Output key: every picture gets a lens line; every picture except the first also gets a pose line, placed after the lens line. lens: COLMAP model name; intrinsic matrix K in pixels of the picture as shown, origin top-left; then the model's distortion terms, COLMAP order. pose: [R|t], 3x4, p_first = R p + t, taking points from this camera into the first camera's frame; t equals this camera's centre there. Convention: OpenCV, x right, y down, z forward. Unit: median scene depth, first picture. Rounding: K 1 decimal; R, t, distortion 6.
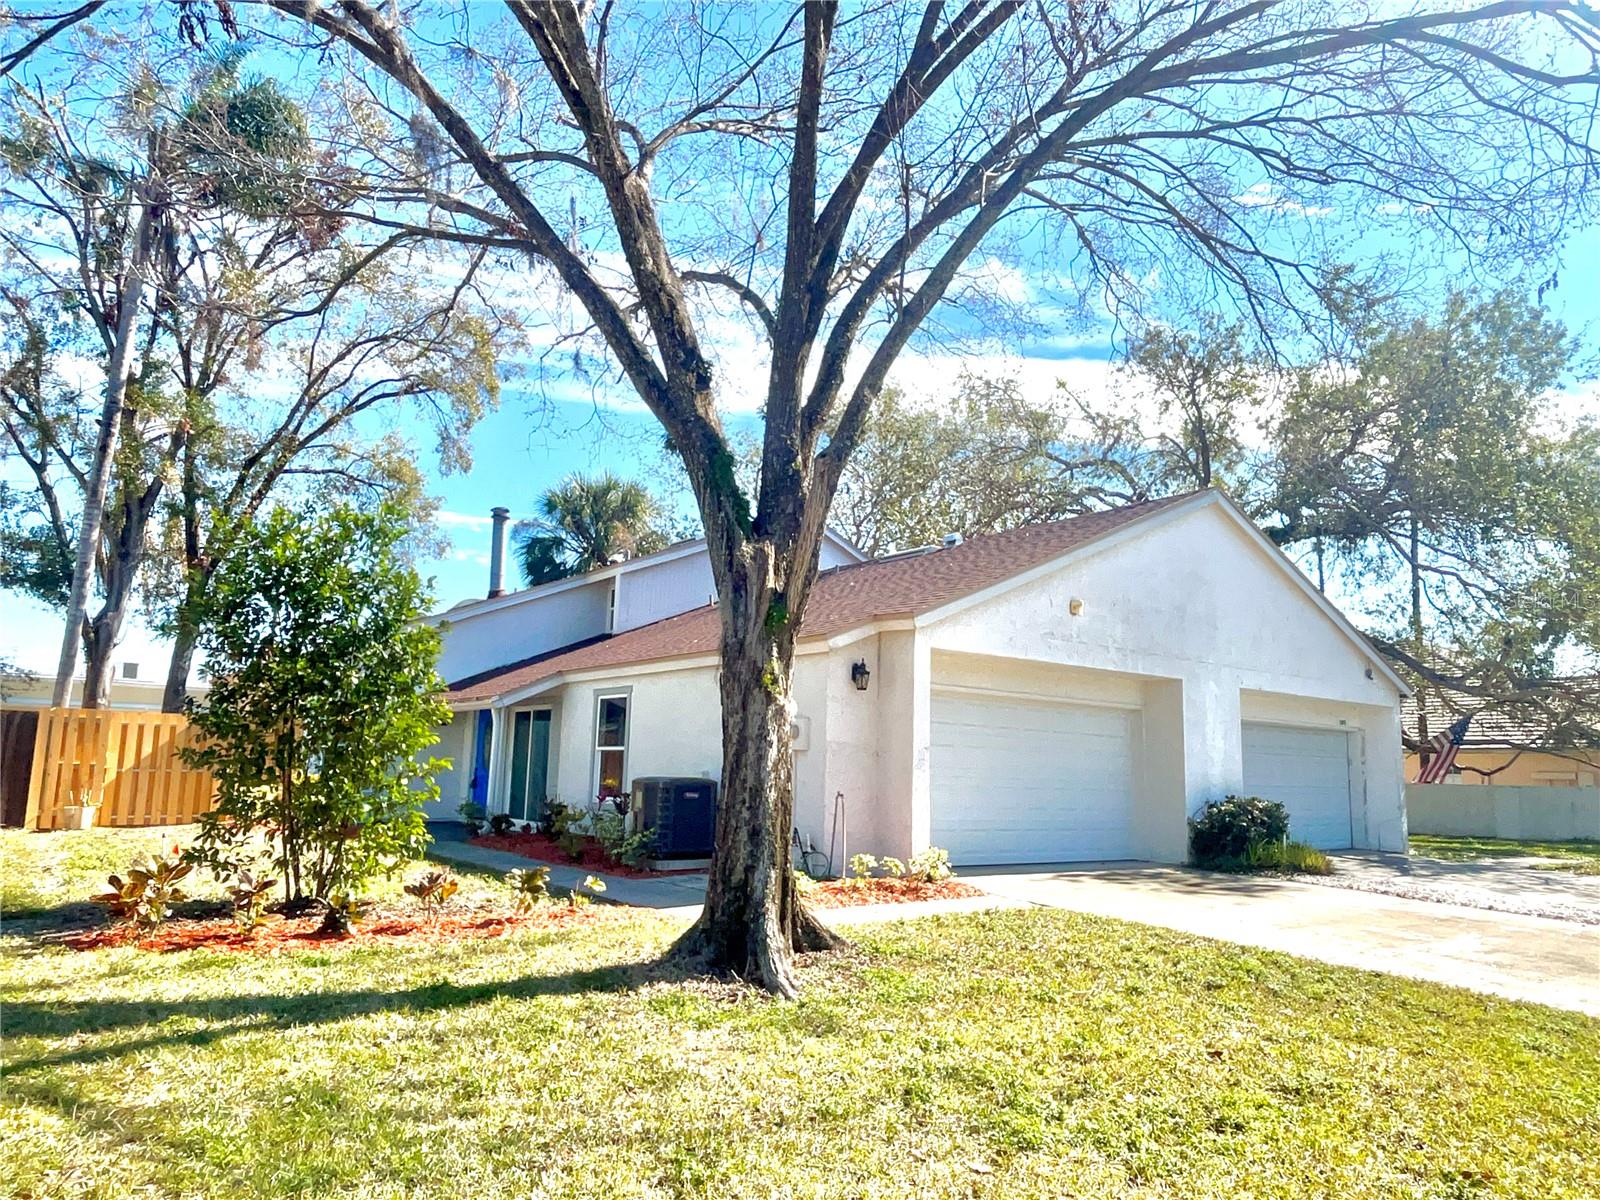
lens RADIAL K [[1014.7, 0, 800.5], [0, 1014.7, 633.0], [0, 0, 1]] dist [-0.003329, -0.001010]
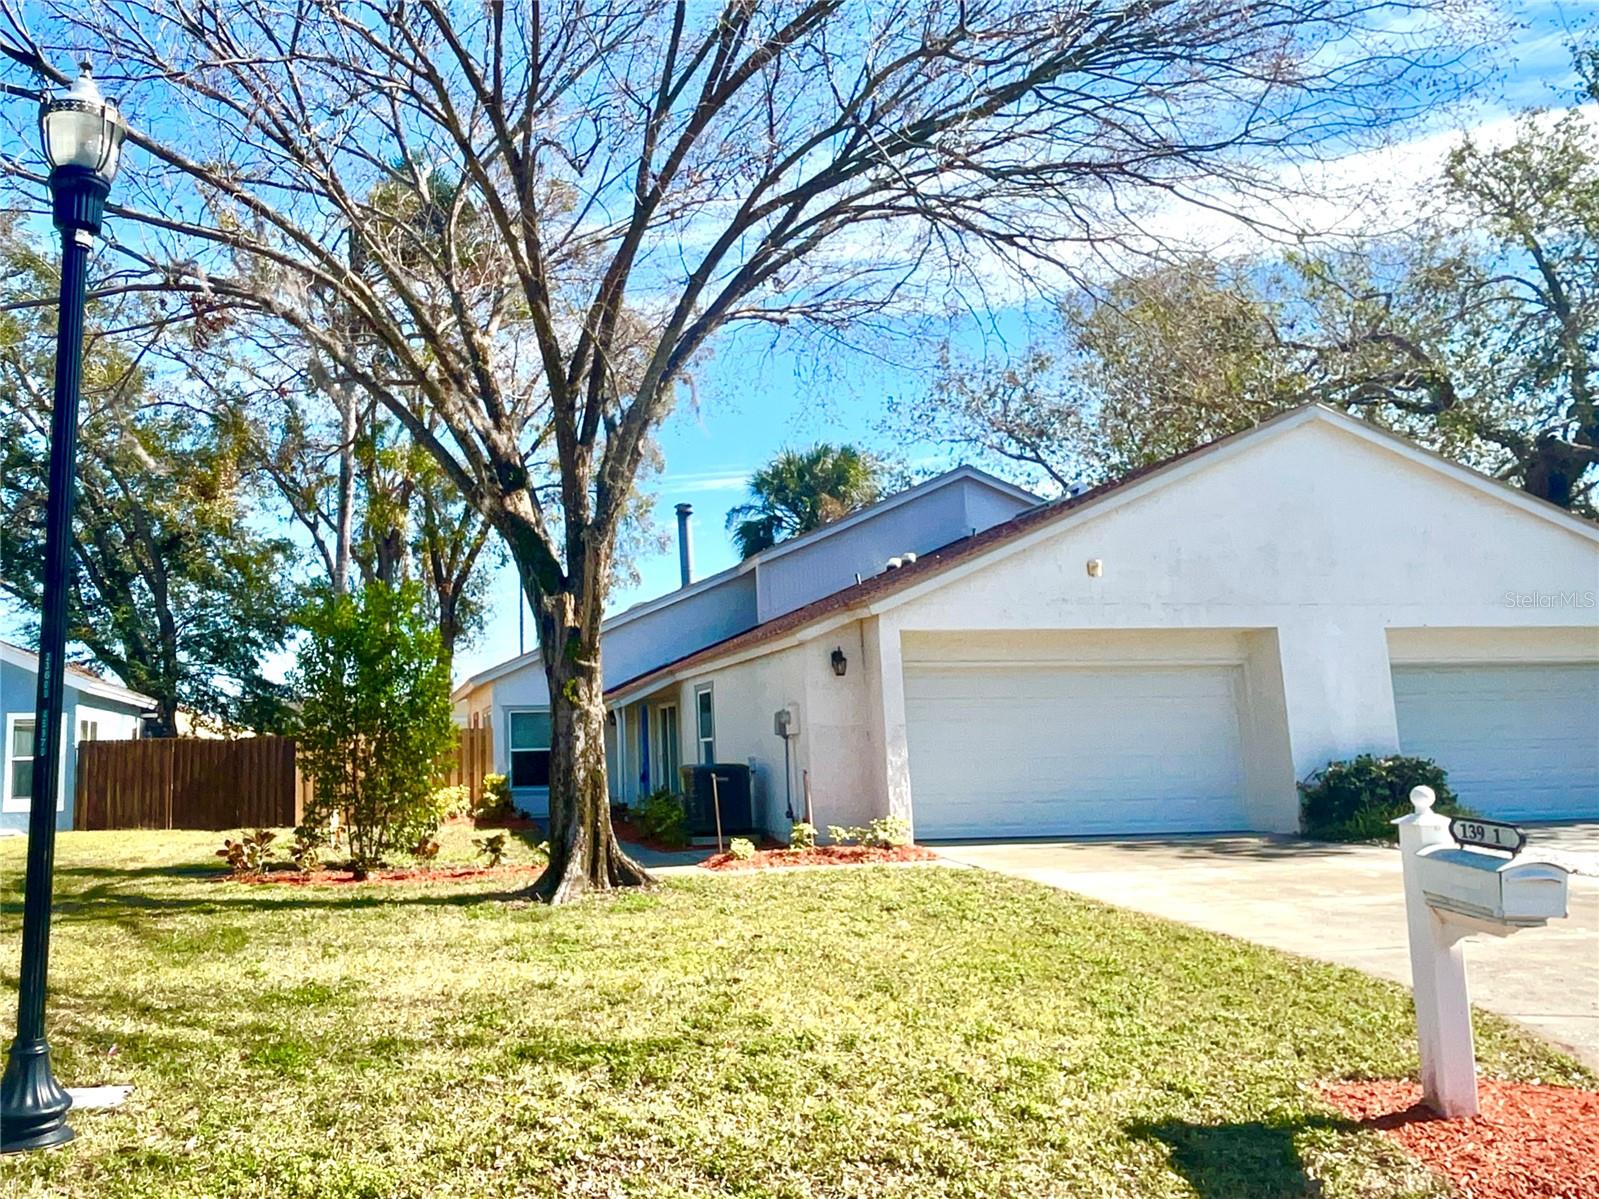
lens RADIAL K [[1434.0, 0, 799.5], [0, 1434.0, 599.5], [0, 0, 1]] dist [-0.007717, -0.004310]
pose [[0.899532, -0.096223, -0.426126, 0.598128], [0.106543, 0.994308, 0.000384, -0.026279], [0.423664, -0.045746, 0.904664, -0.351365]]
